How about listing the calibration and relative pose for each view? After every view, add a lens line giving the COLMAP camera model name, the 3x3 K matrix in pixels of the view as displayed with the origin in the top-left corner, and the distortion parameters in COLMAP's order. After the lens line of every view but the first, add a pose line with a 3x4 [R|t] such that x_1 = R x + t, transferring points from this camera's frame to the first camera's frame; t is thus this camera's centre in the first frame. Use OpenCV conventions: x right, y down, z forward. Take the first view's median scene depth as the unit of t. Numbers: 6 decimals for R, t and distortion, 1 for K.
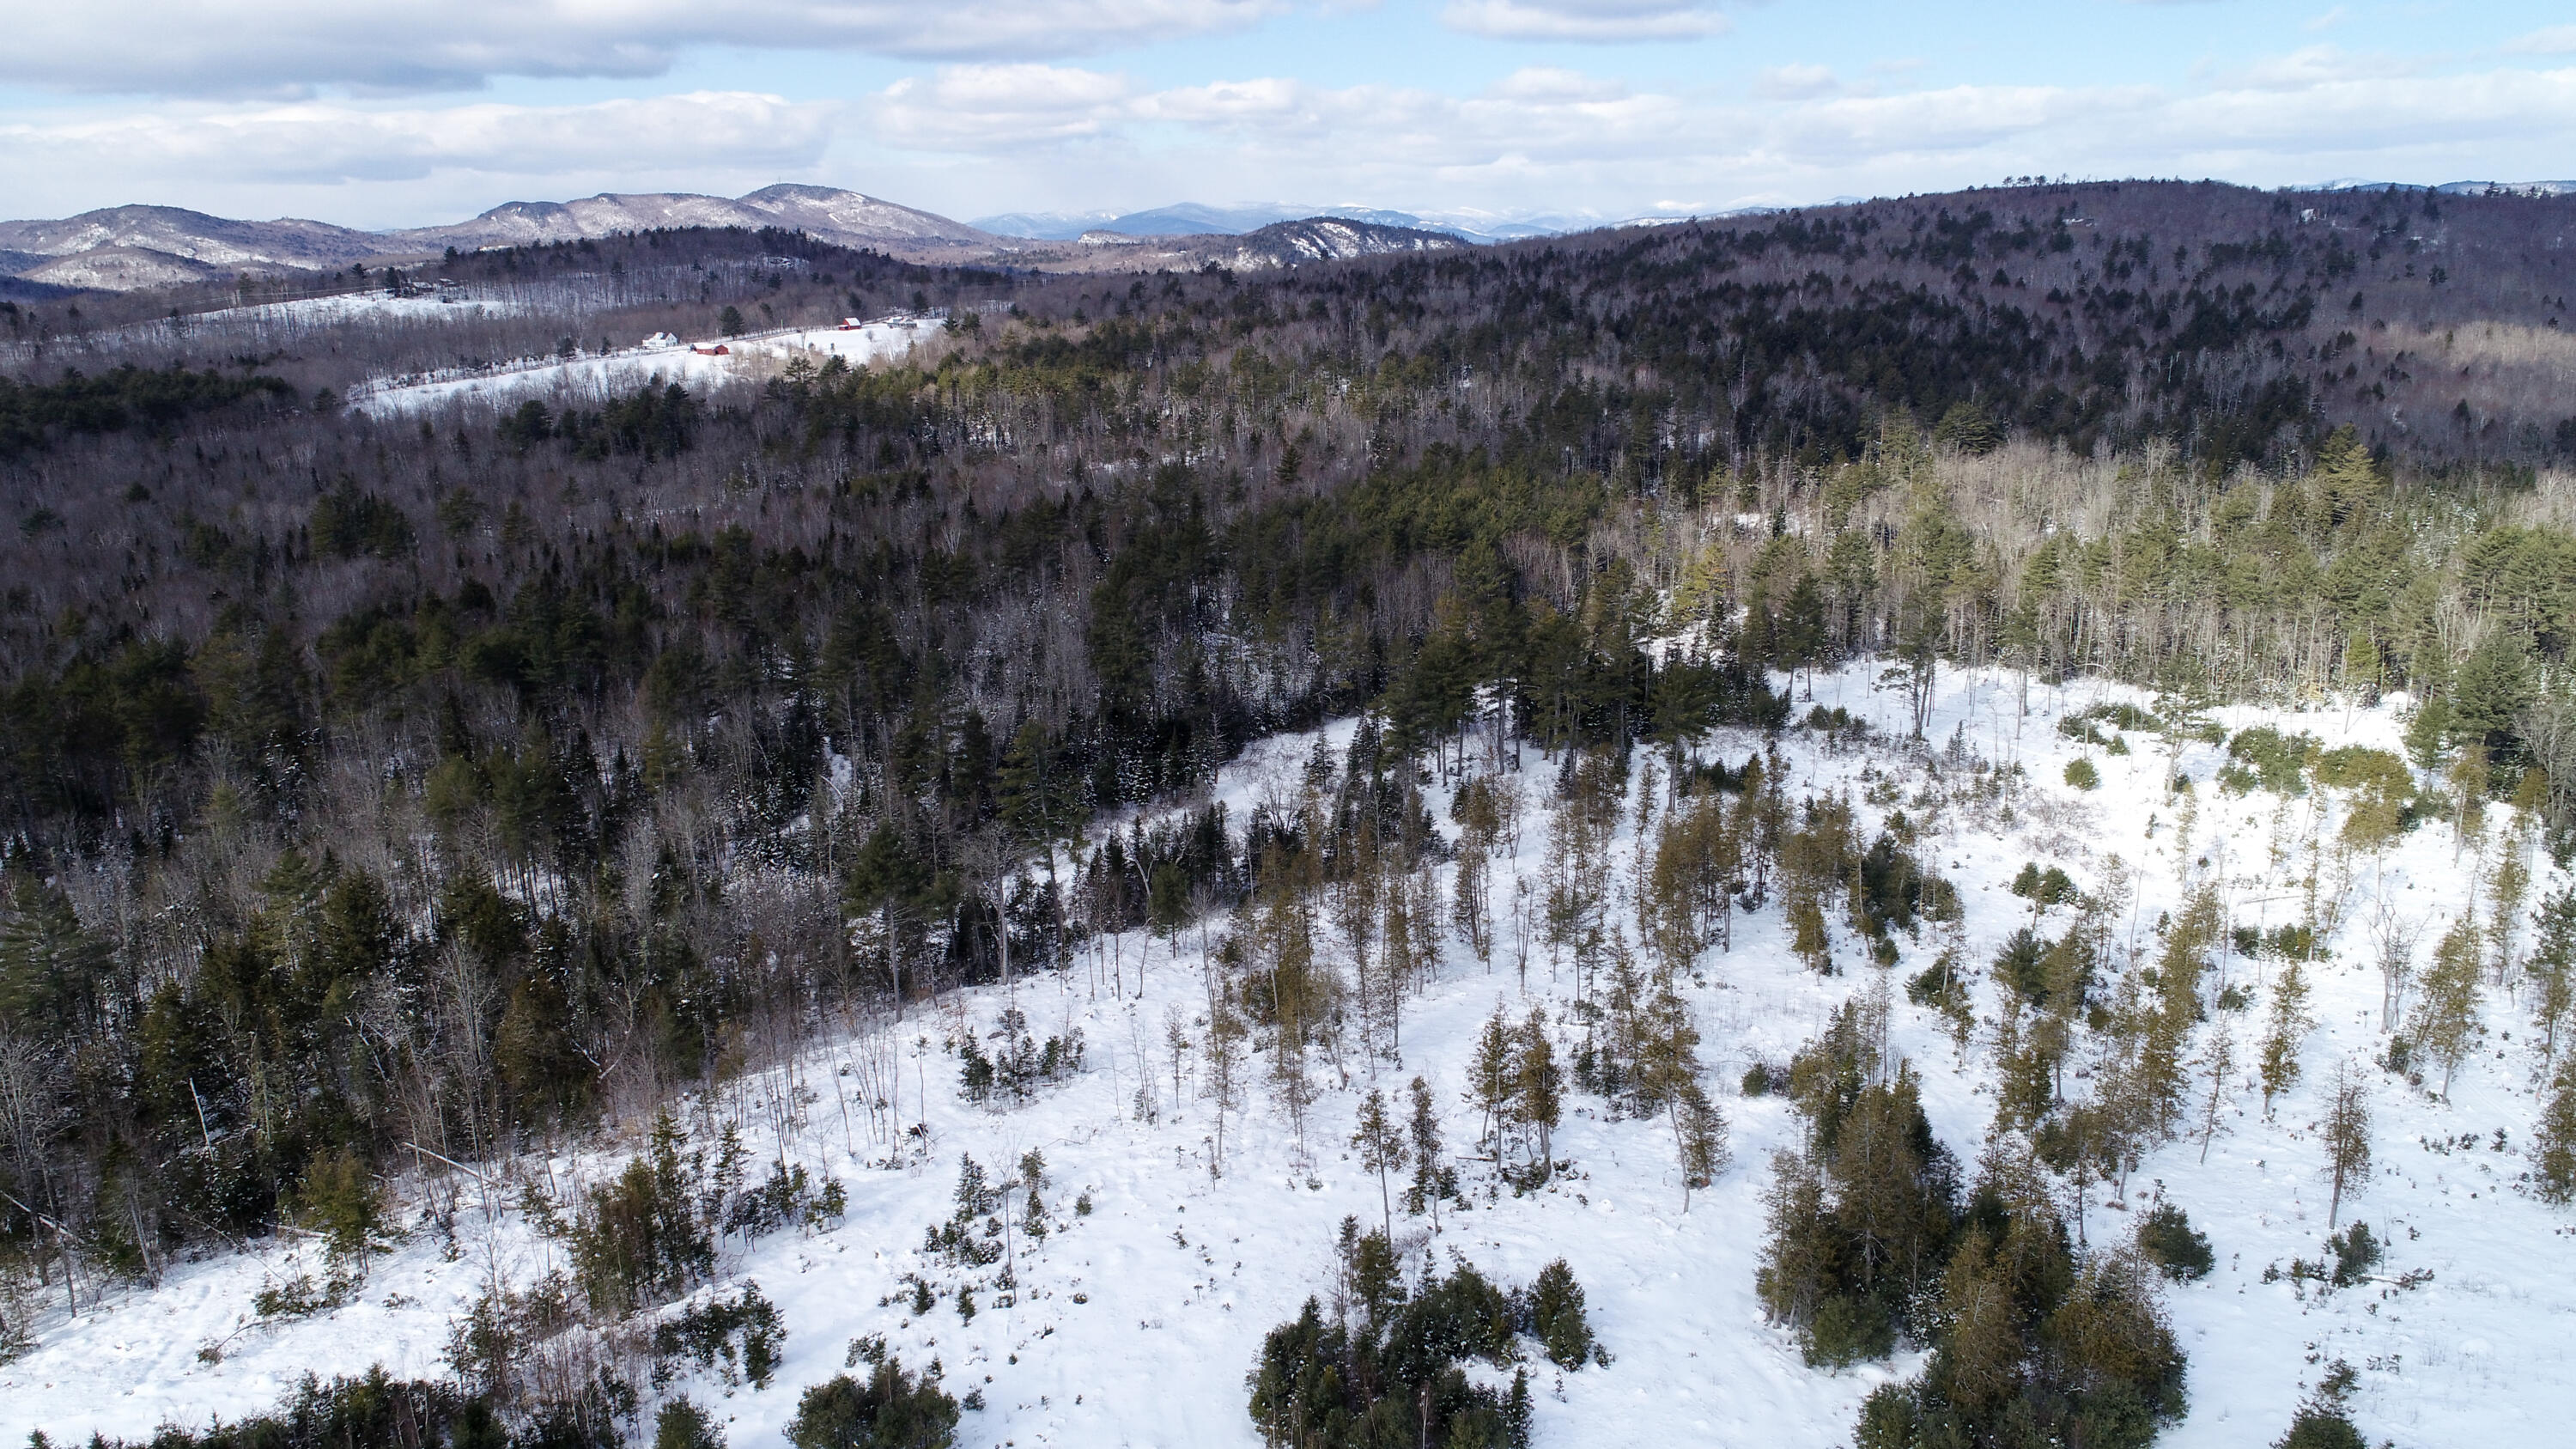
lens RADIAL K [[1922.2, 0, 1288.0], [0, 1922.2, 724.5], [0, 0, 1]] dist [0.001268, -0.004333]
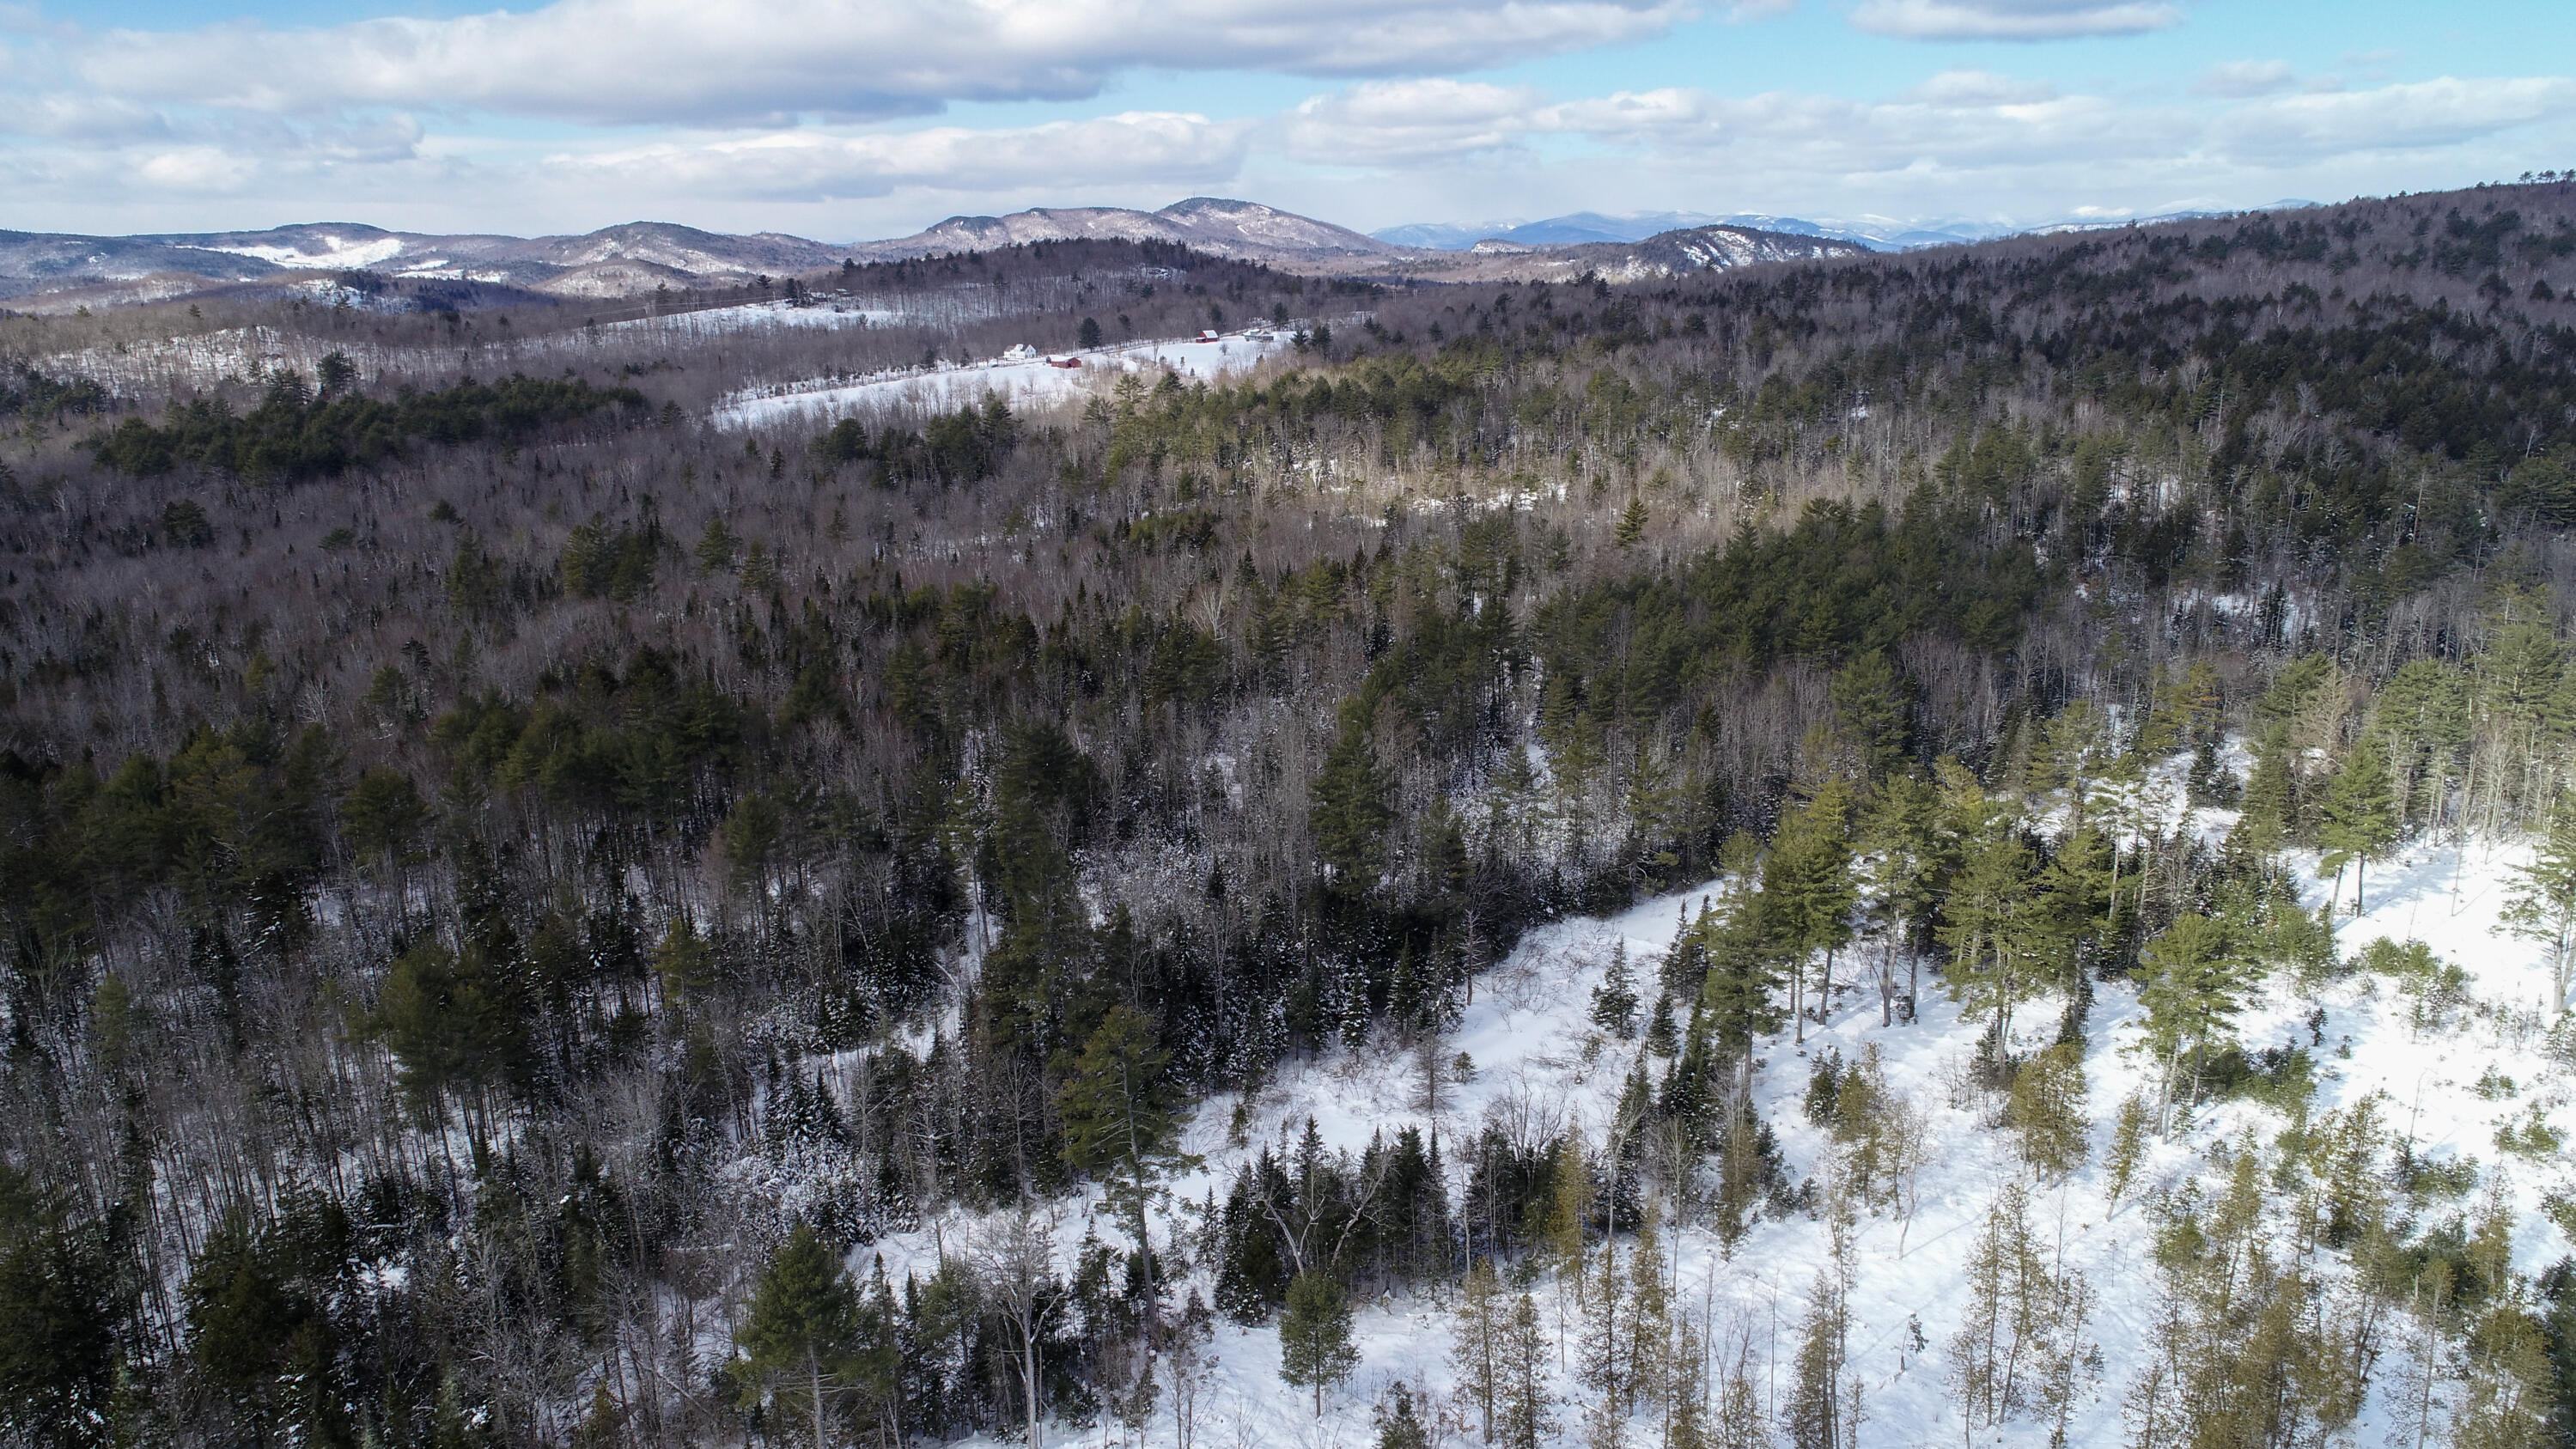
lens RADIAL K [[1835.3, 0, 1239.2], [0, 1835.3, 720.9], [0, 0, 1]] dist [0.000436, 0.000655]
pose [[0.973492, 0.052842, -0.222534, 0.008338], [-0.051787, 0.998602, 0.010581, -0.025044], [0.222782, 0.001224, 0.974867, 0.098019]]
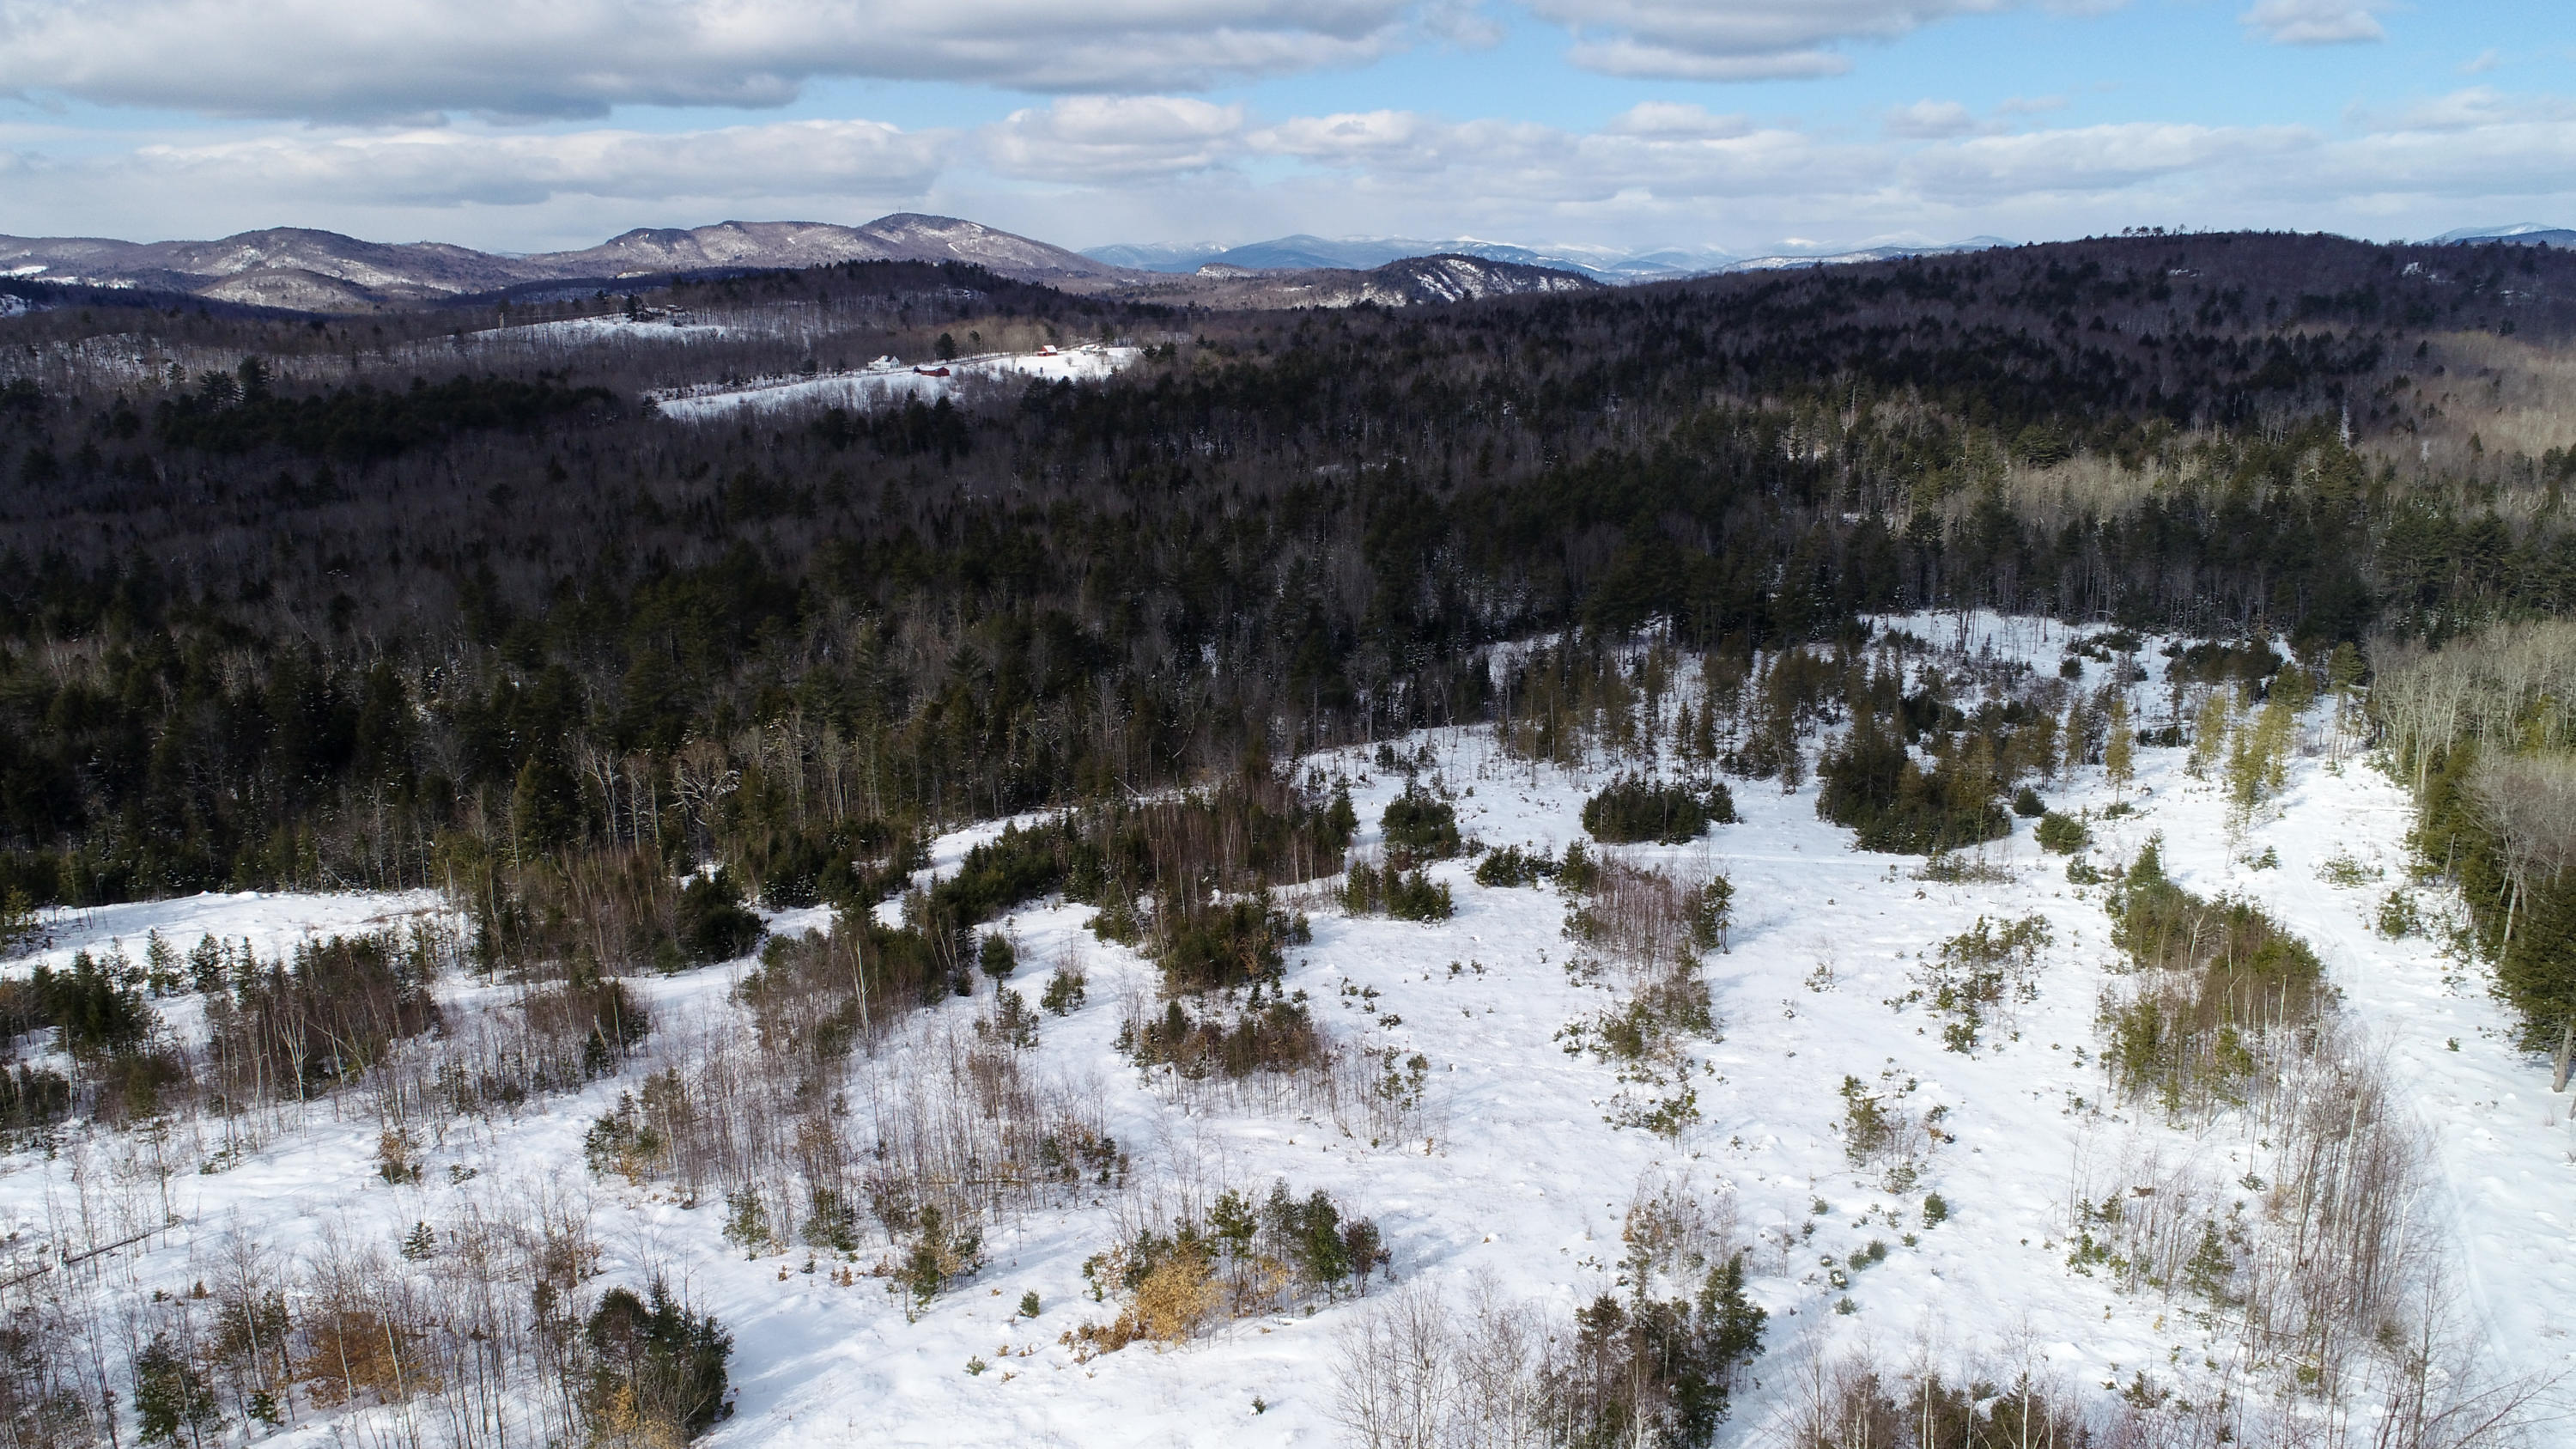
lens RADIAL K [[2003.1, 0, 1288.0], [0, 2003.1, 724.5], [0, 0, 1]] dist [0.001891, -0.004961]
pose [[0.998482, 0.023773, -0.049684, -0.029525], [-0.025027, 0.999380, -0.024773, 0.036515], [0.049064, 0.025979, 0.998458, -0.160119]]
